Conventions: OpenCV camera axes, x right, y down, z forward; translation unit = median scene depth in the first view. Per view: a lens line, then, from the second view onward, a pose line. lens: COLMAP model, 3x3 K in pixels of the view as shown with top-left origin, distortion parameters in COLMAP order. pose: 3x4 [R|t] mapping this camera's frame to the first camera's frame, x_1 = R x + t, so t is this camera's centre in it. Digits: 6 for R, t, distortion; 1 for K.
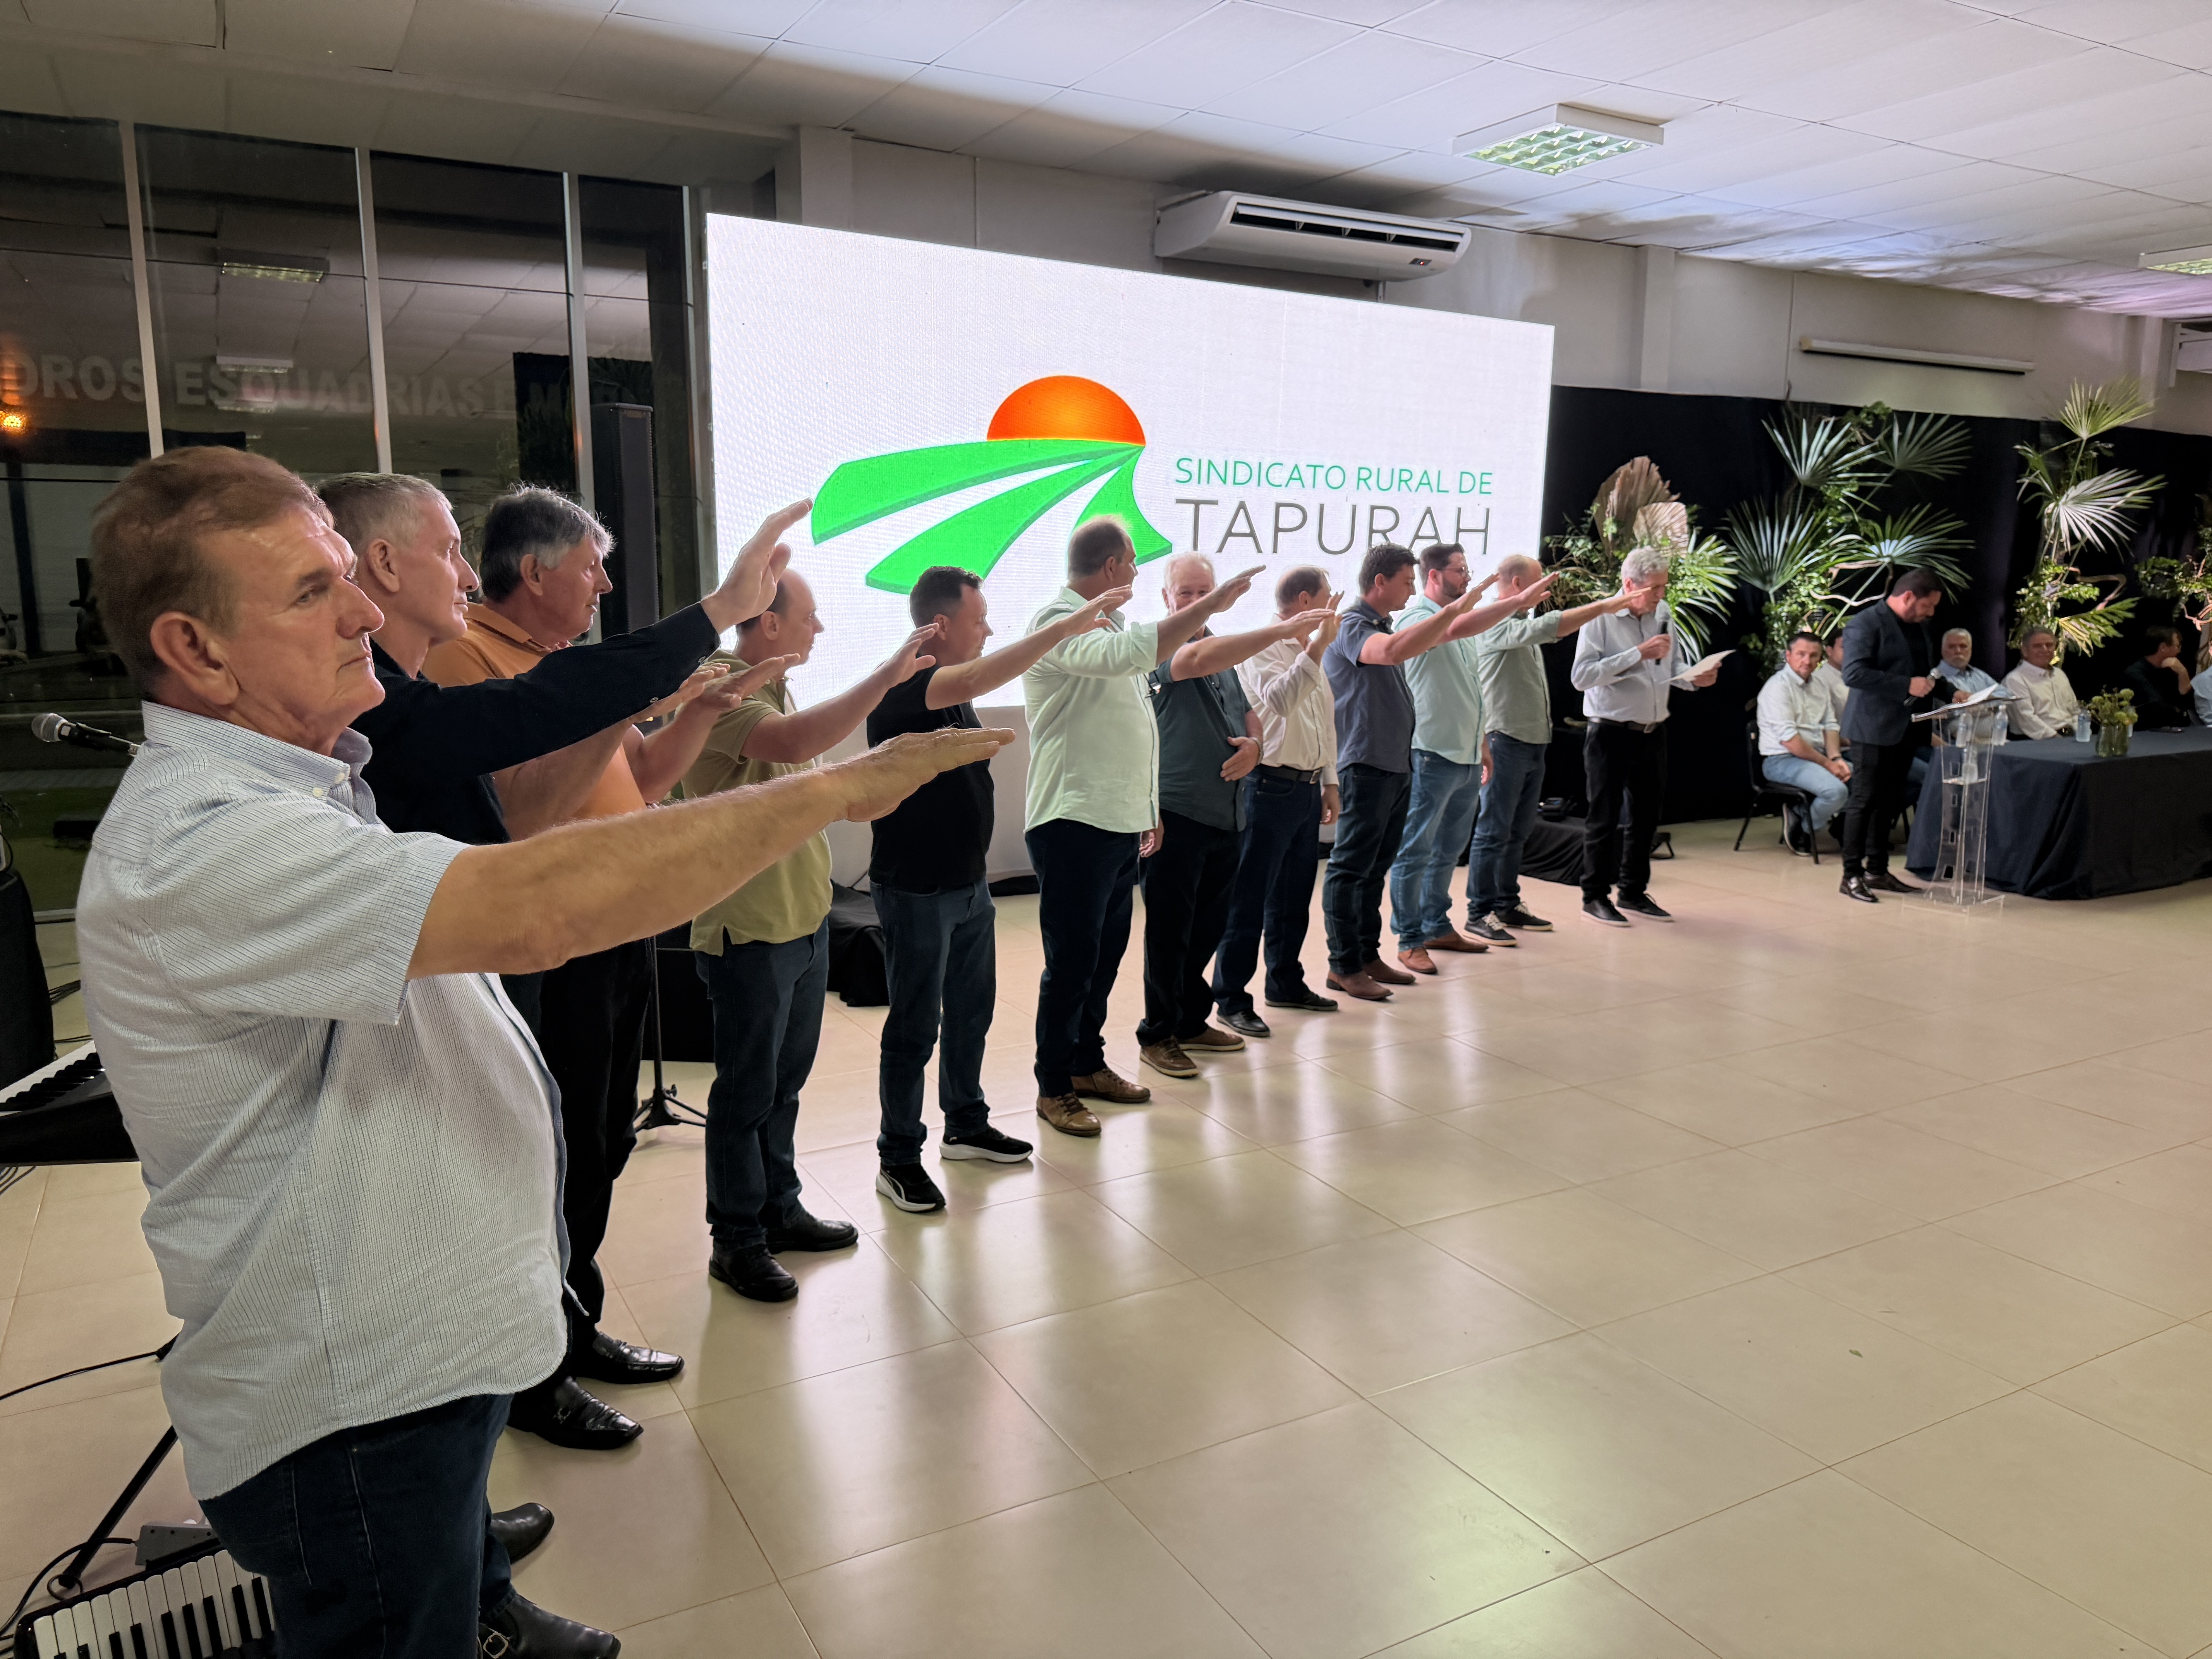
lens RADIAL K [[1536.7, 0, 1112.9], [0, 1536.7, 827.0], [0, 0, 1]] dist [-0.007665, -0.002937]
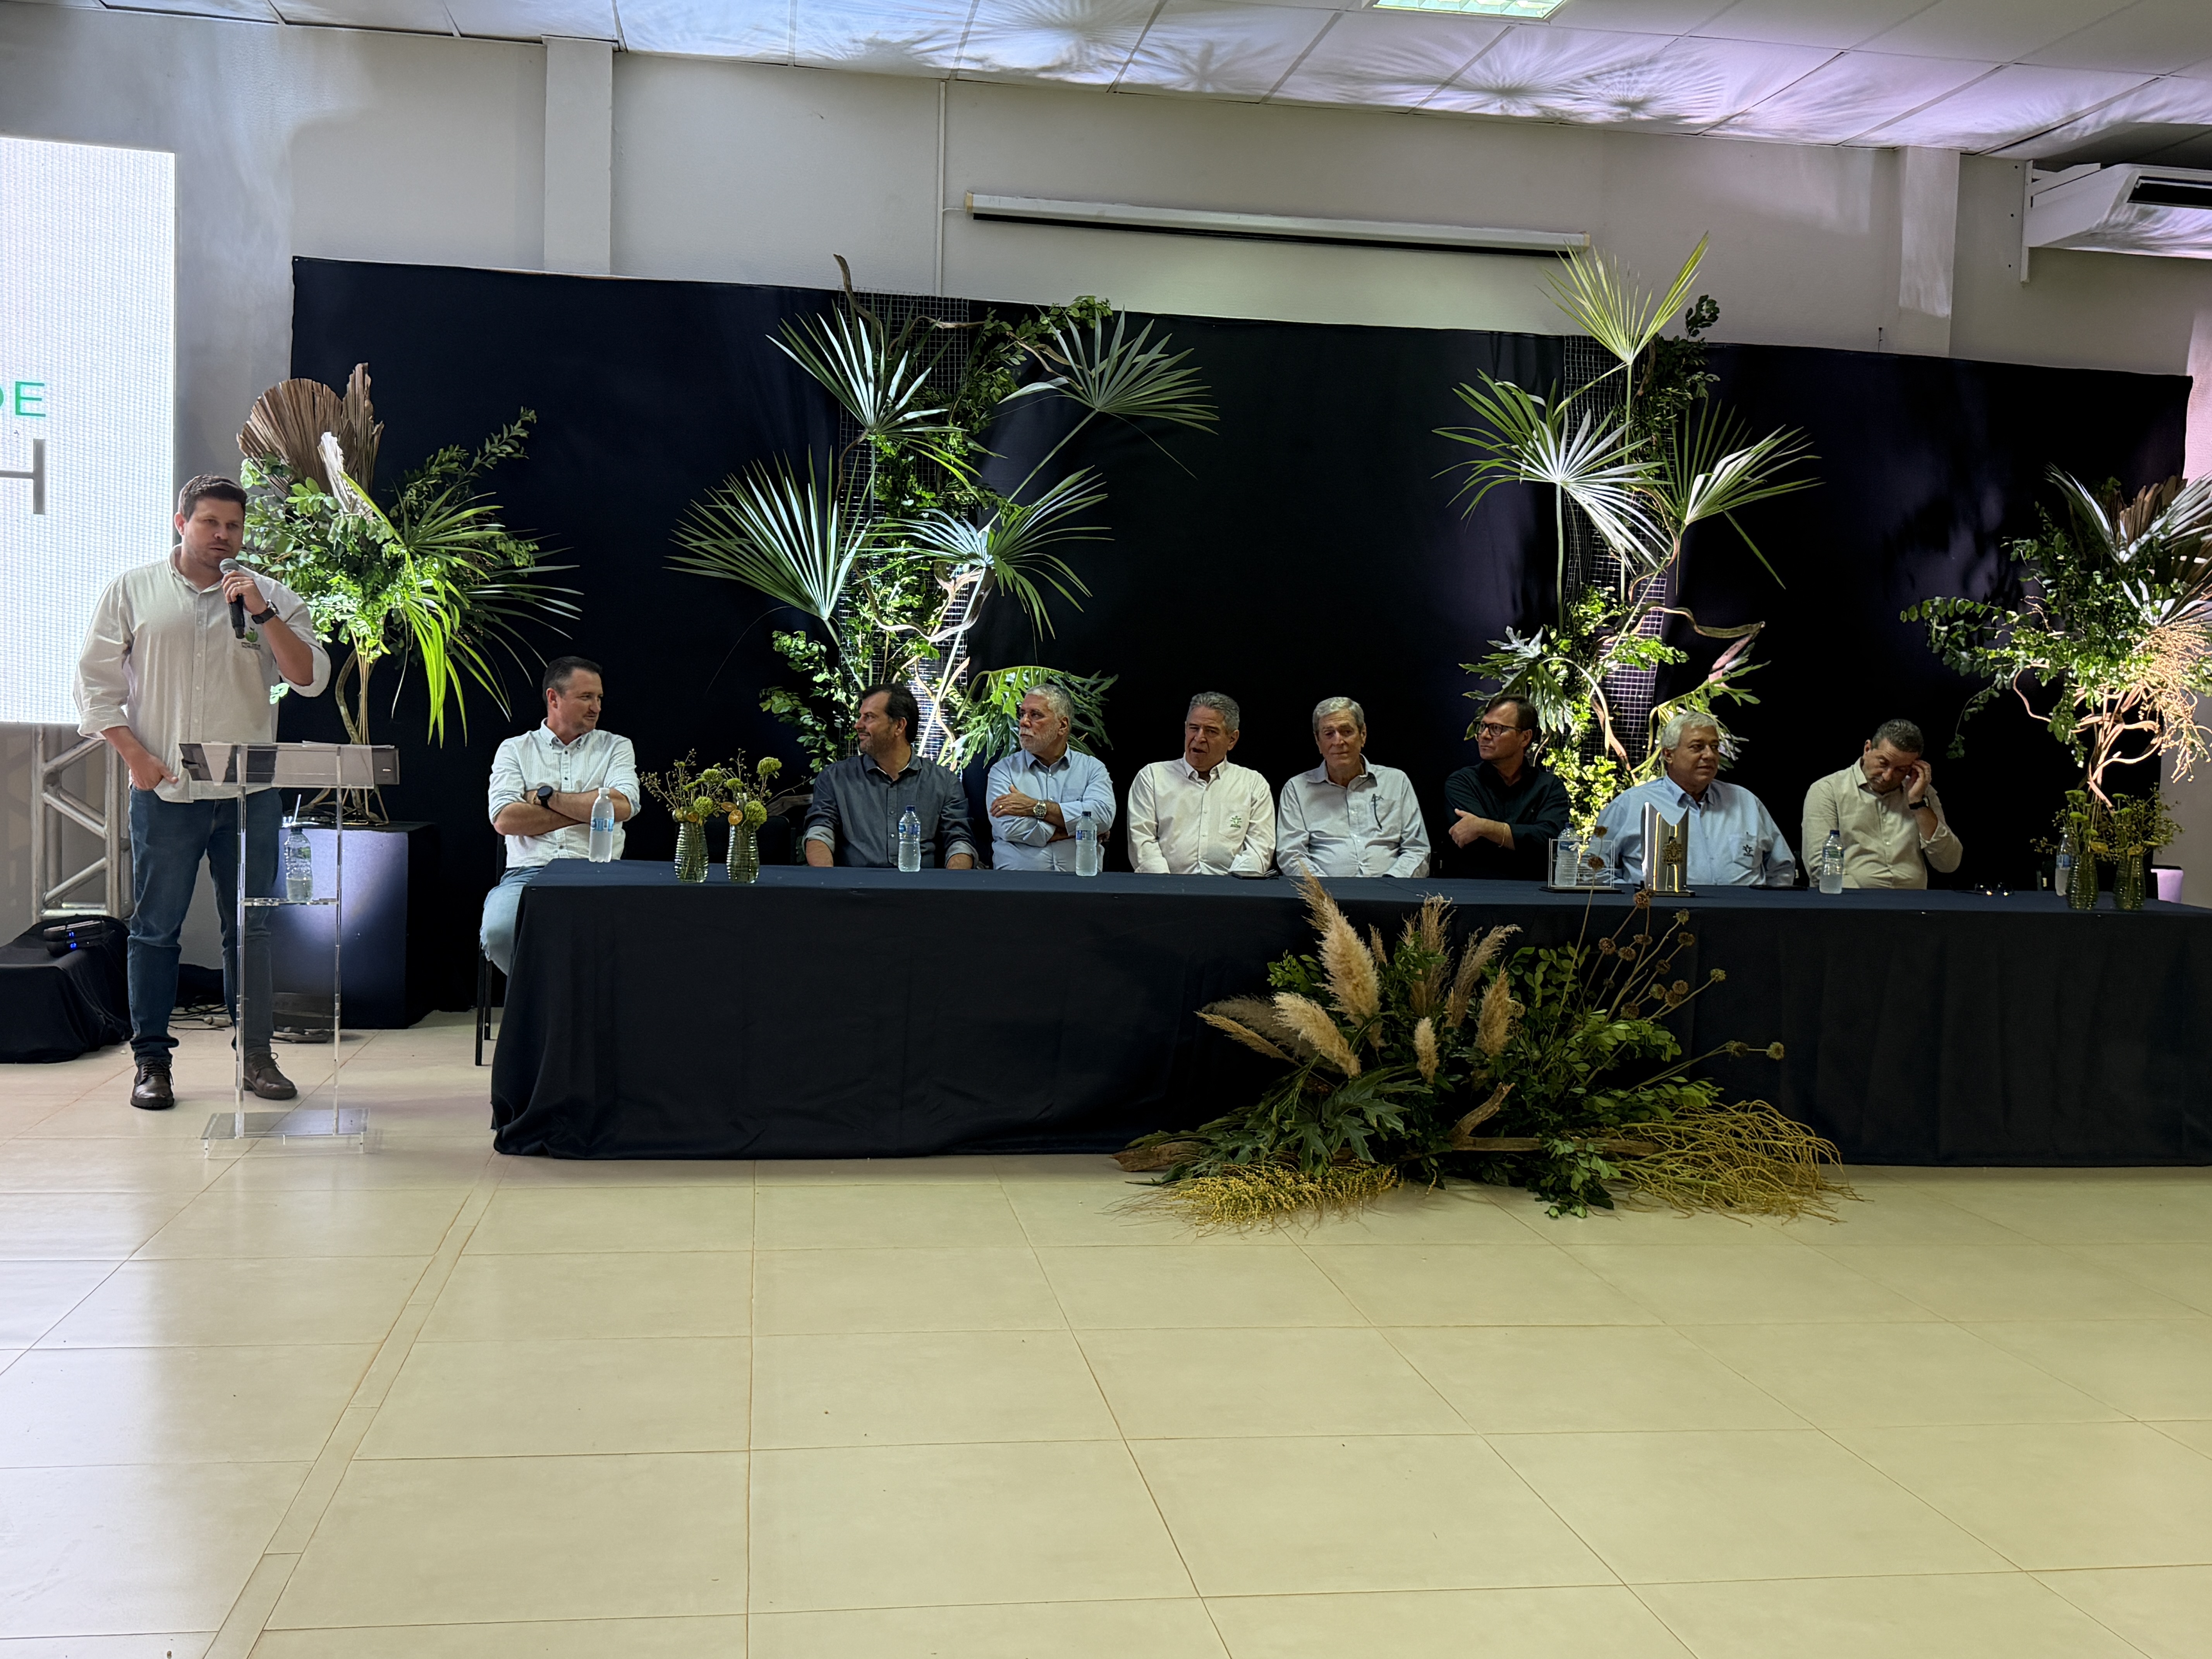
lens RADIAL K [[2147.0, 0, 1105.5], [0, 2147.0, 836.2], [0, 0, 1]] dist [0.080594, 0.000000]
pose [[0.953471, 0.047898, -0.297655, 0.697753], [-0.079439, 0.992324, -0.094781, -0.001894], [0.290830, 0.114017, 0.949957, 0.239334]]
